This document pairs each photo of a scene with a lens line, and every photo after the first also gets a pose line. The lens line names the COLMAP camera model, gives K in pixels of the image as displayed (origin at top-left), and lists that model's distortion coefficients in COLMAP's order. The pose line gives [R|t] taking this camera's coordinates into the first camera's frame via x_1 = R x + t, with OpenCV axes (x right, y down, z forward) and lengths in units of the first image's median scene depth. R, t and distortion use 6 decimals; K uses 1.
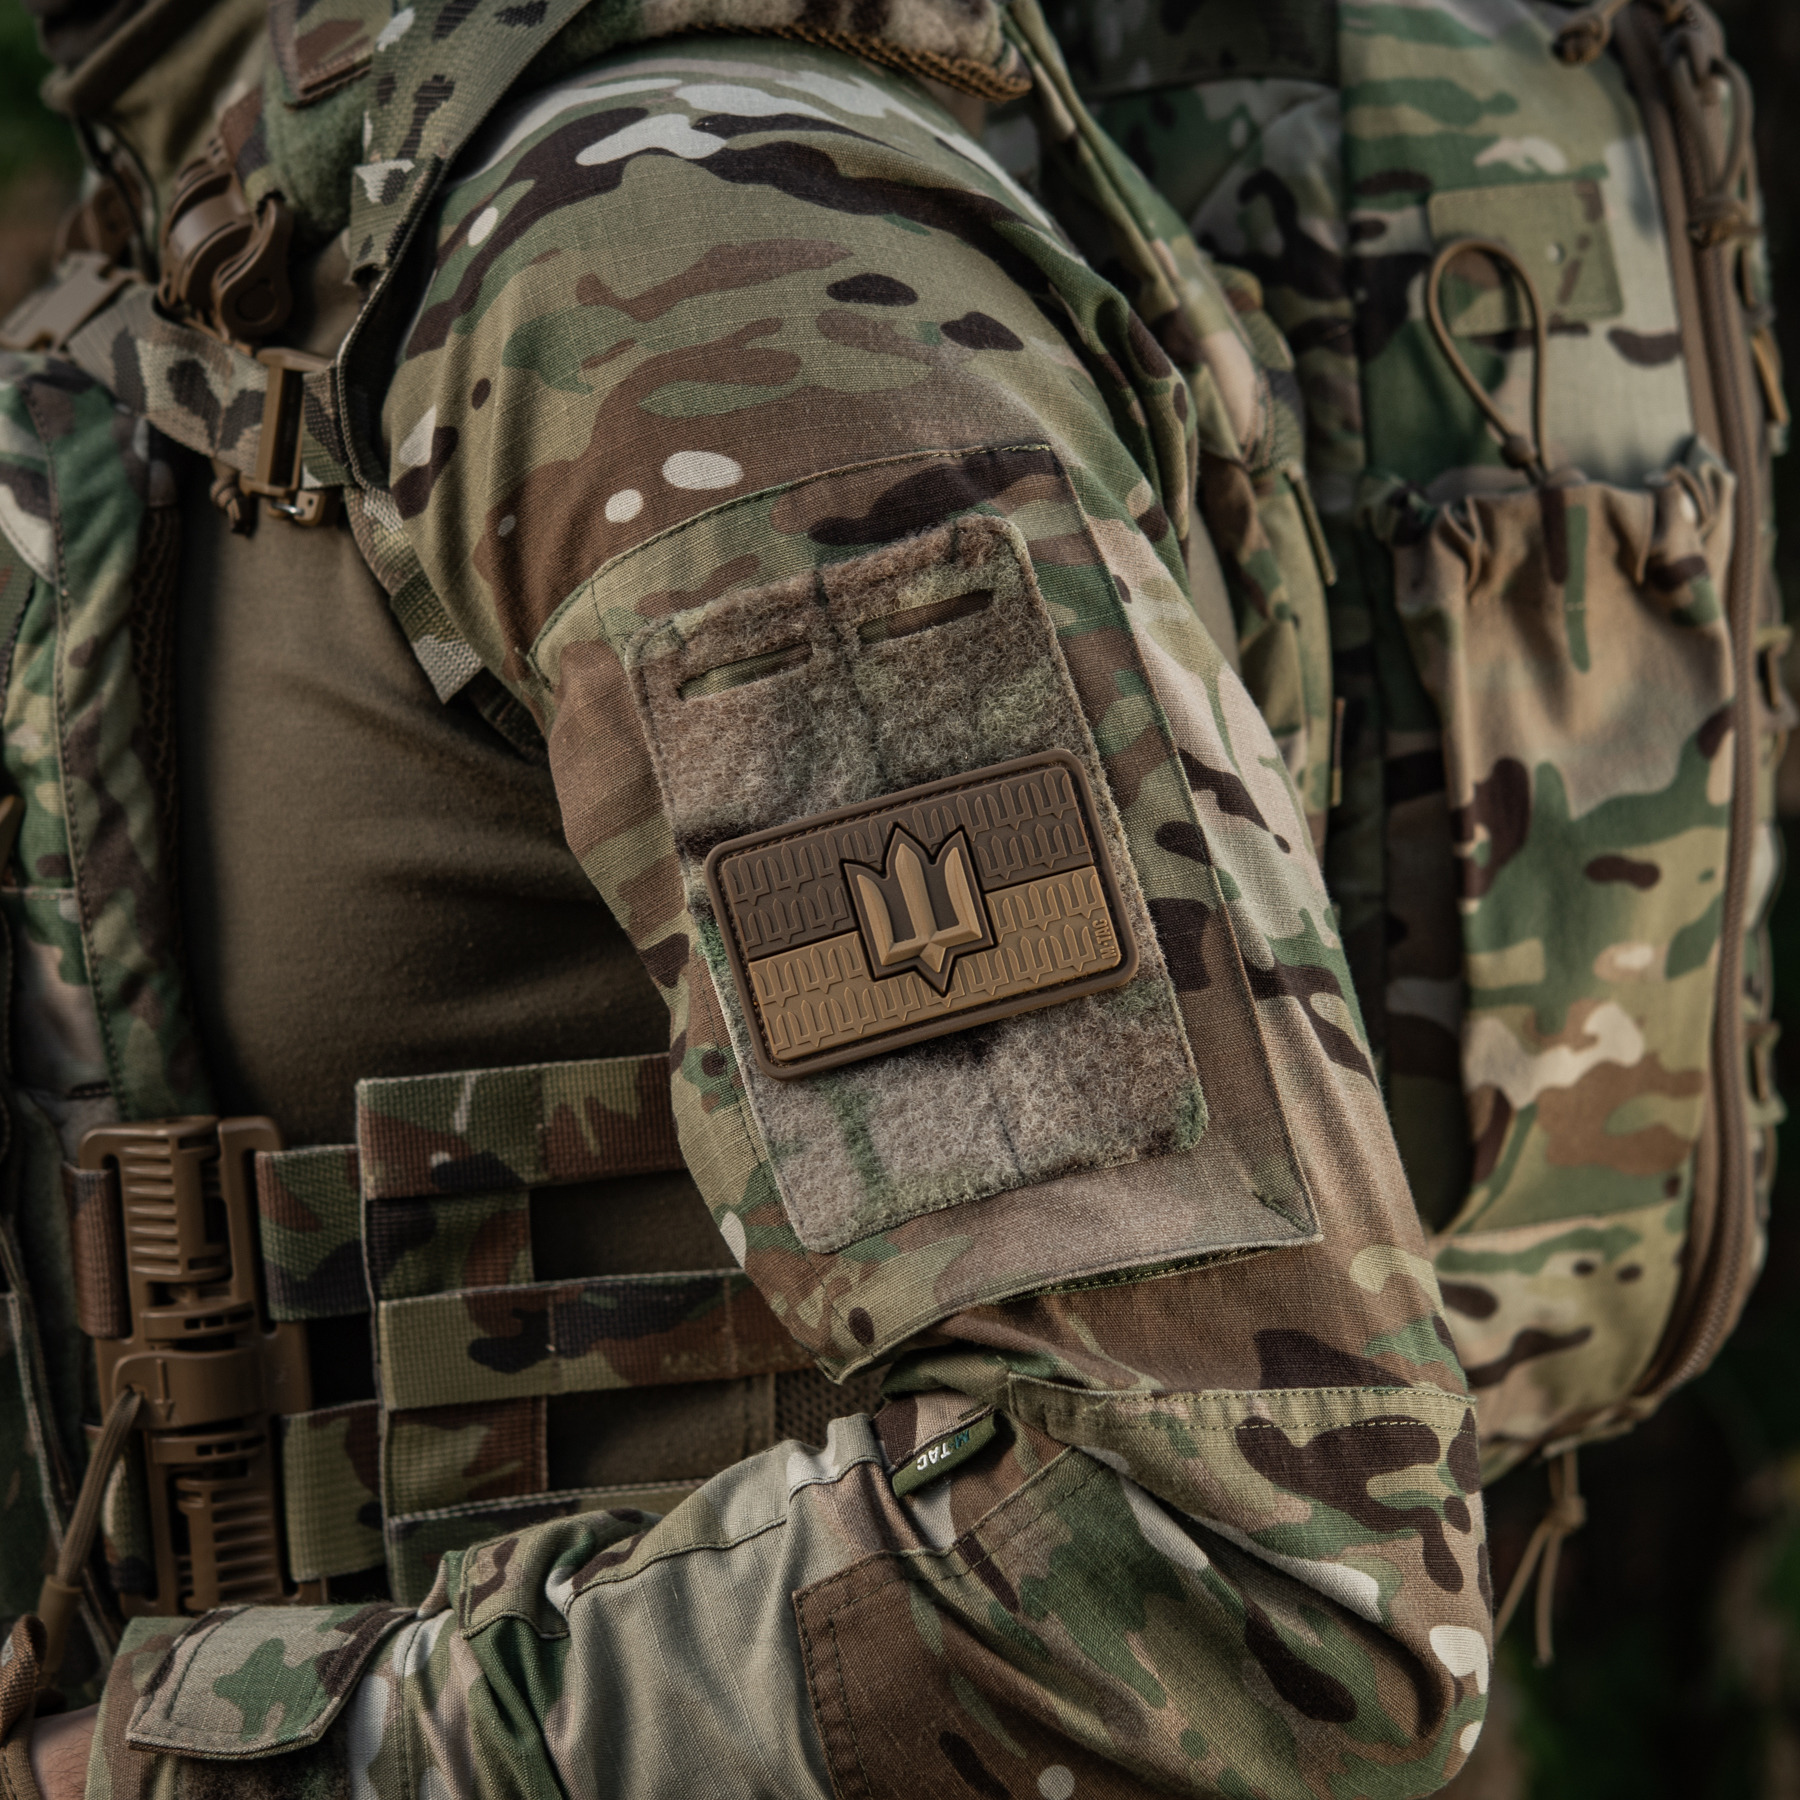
lens RADIAL K [[4844.8, 0, 900.3], [0, 4844.8, 954.8], [0, 0, 1]] dist [0.428458, 0.424081]
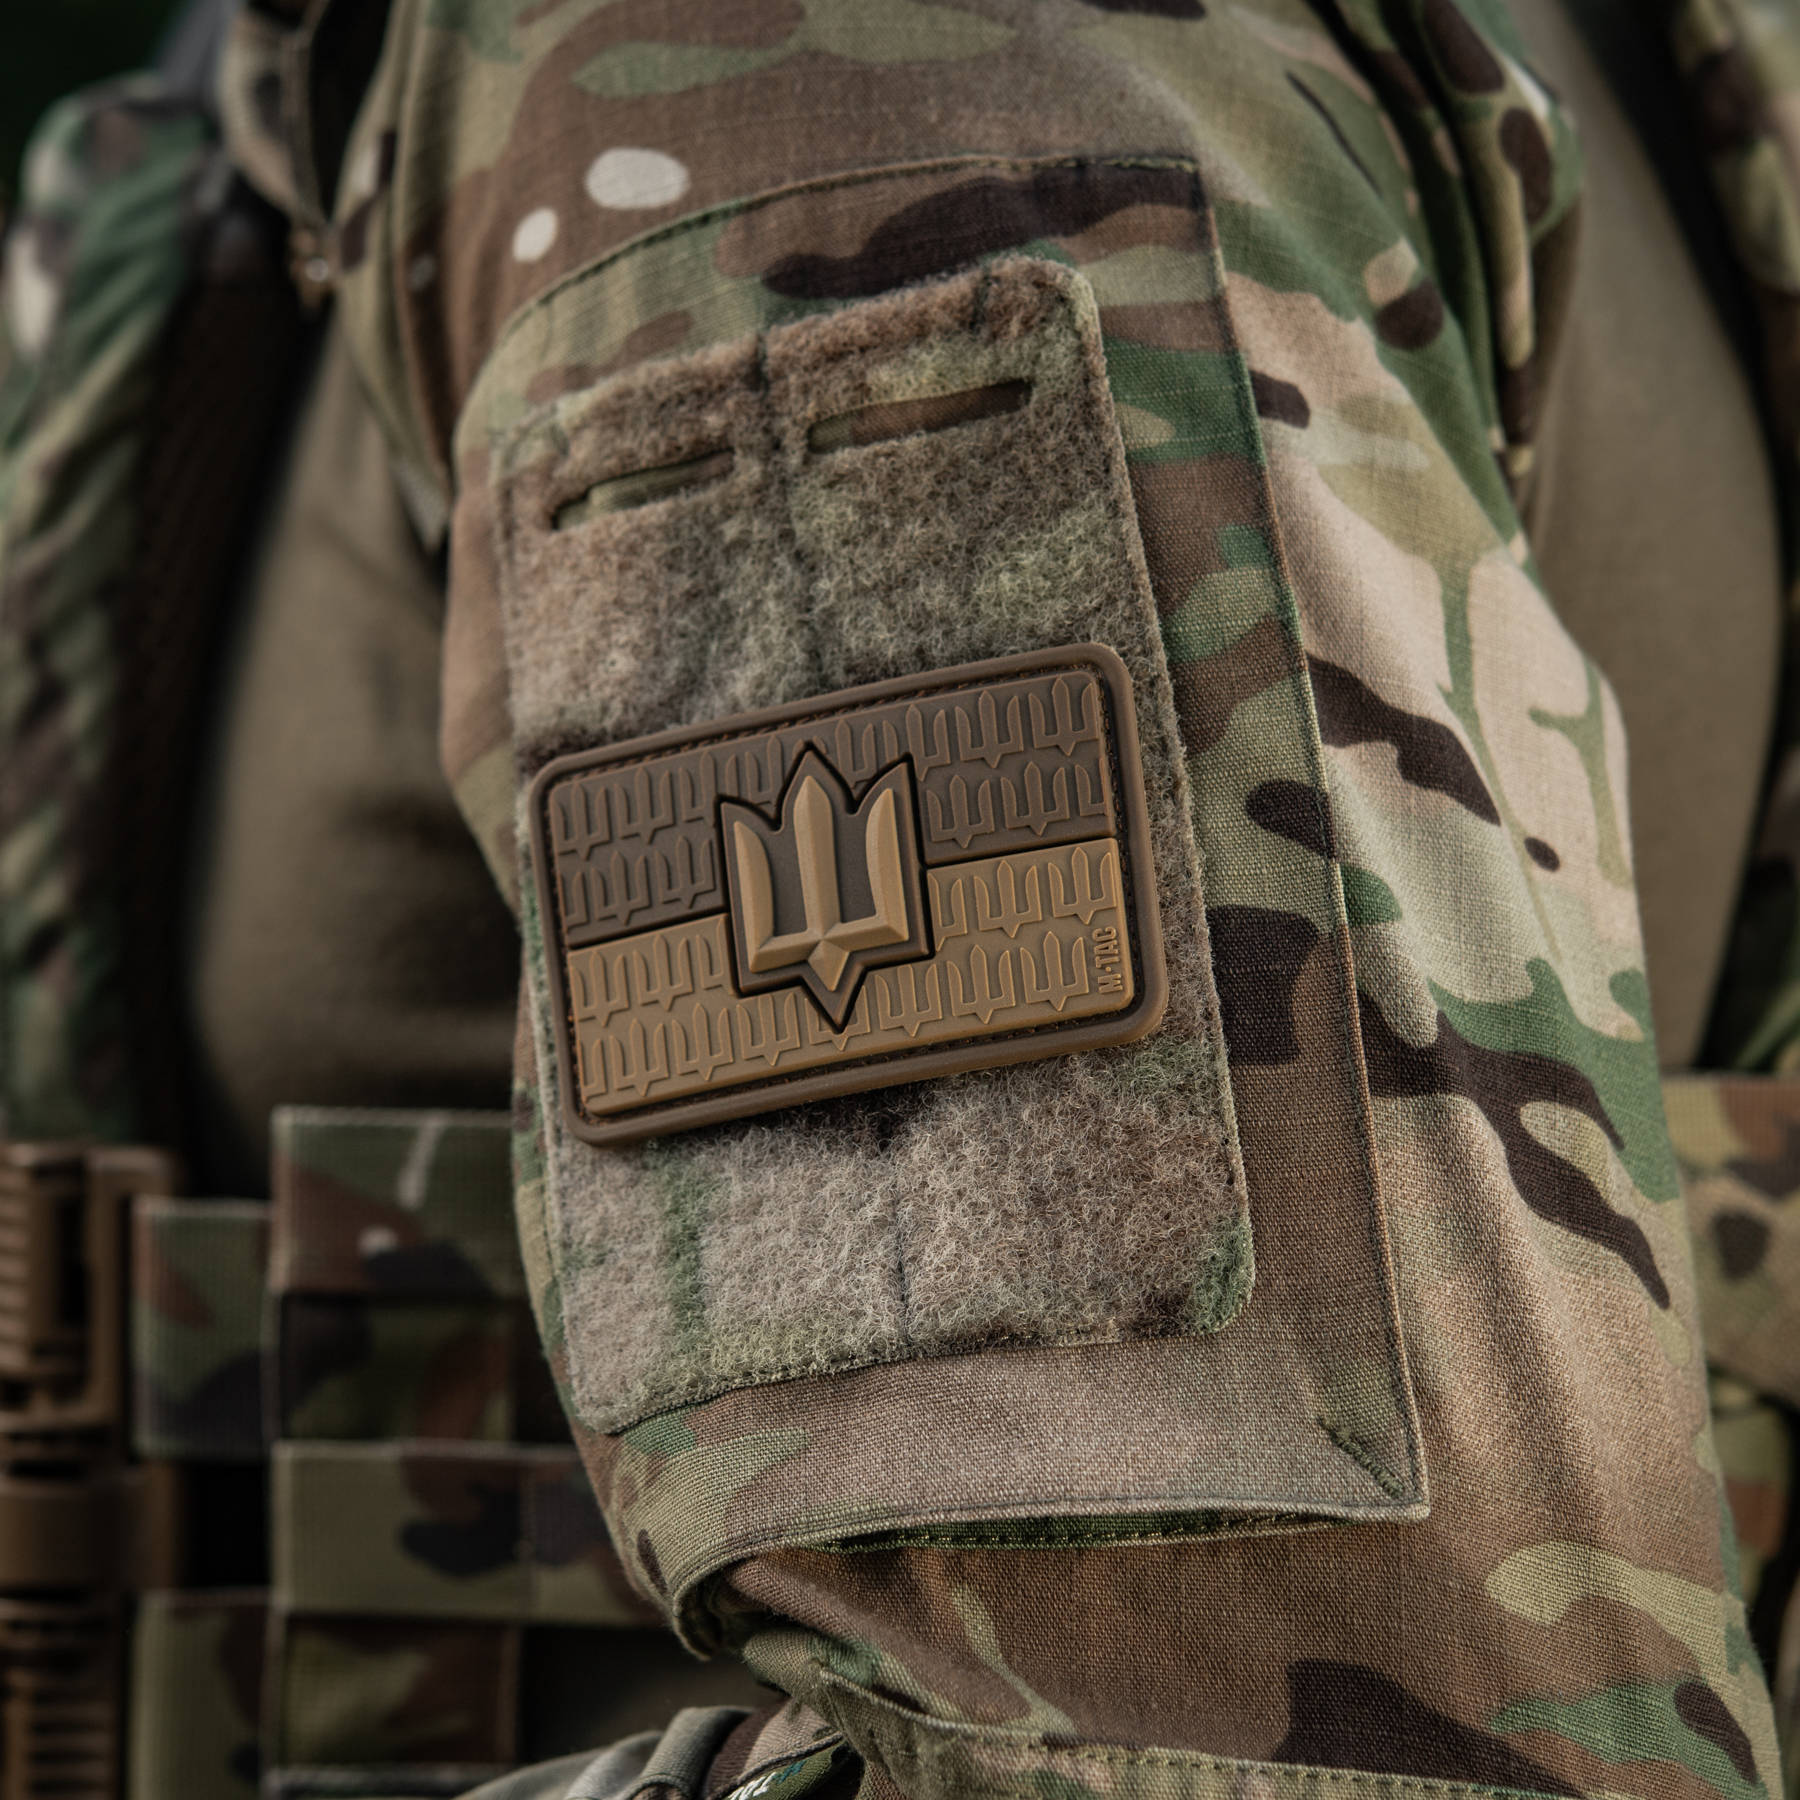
lens RADIAL K [[4869.5, 0, 849.6], [0, 4869.5, 937.9], [0, 0, 1]] dist [0.085393, 1.614348]
pose [[0.927035, 0.083361, -0.365593, 0.227709], [-0.102449, 0.994188, -0.033089, 0.016697], [0.360709, 0.068129, 0.930187, 0.432924]]
